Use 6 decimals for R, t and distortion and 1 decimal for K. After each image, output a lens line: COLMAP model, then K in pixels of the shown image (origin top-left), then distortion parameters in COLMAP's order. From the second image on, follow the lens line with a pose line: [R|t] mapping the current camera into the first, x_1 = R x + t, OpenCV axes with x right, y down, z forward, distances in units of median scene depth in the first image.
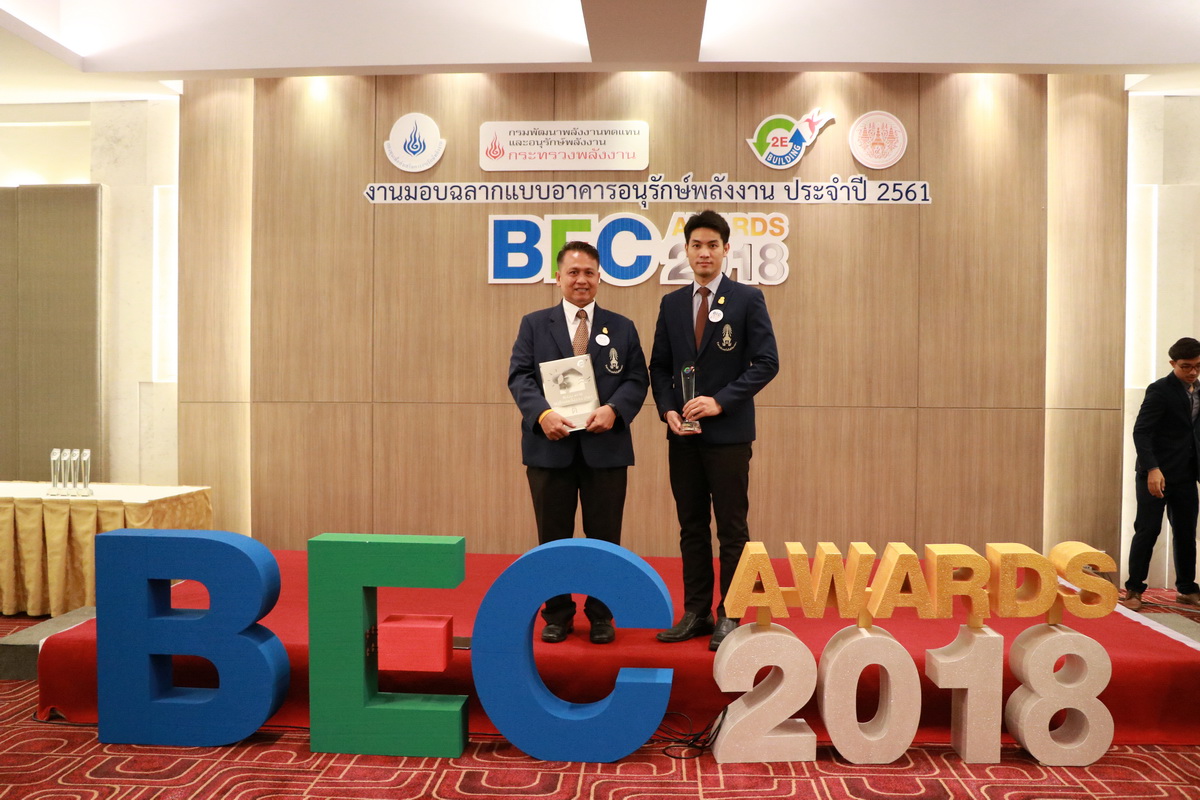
lens RADIAL K [[1031.7, 0, 600.3], [0, 1031.7, 410.7], [0, 0, 1]] dist [-0.175359, 0.175444]
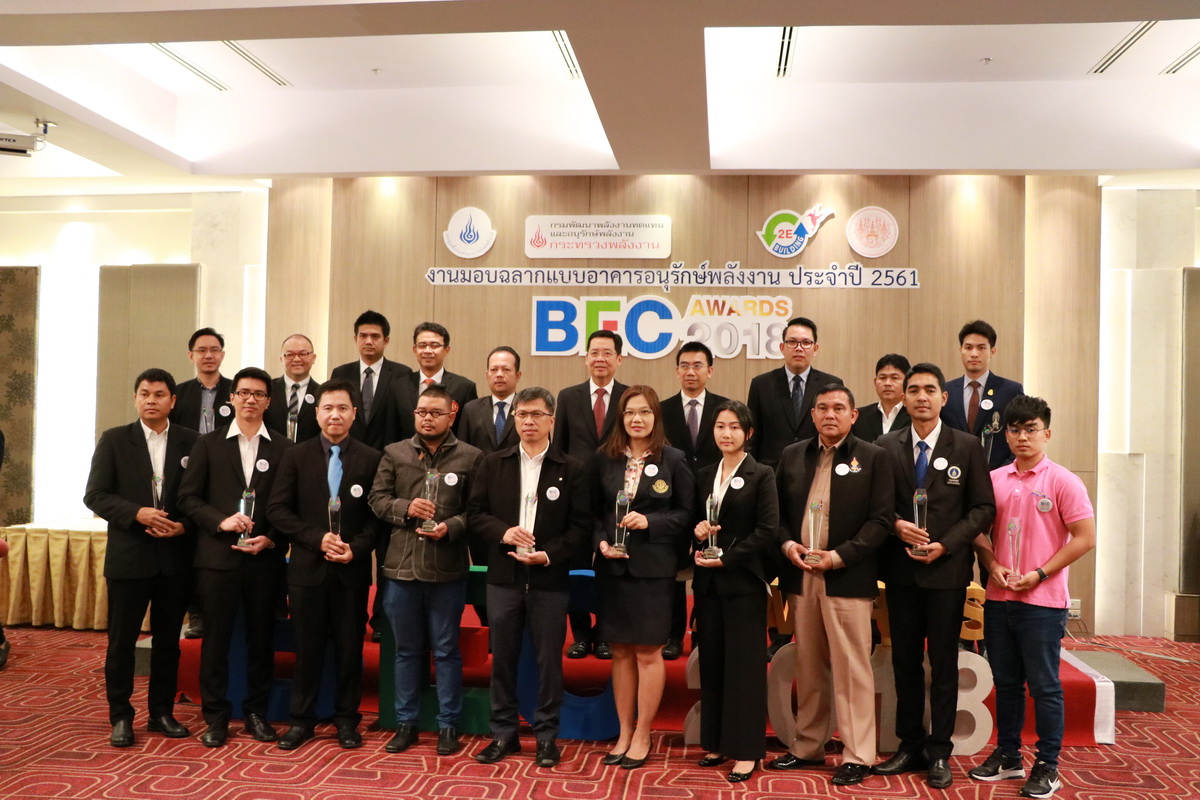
lens RADIAL K [[1101.4, 0, 599.3], [0, 1101.4, 408.9], [0, 0, 1]] dist [-0.161862, 0.212781]
pose [[0.997814, 0.011922, -0.064998, 0.049373], [-0.014520, 0.999108, -0.039656, -0.015581], [0.064467, 0.040513, 0.997097, -0.232342]]
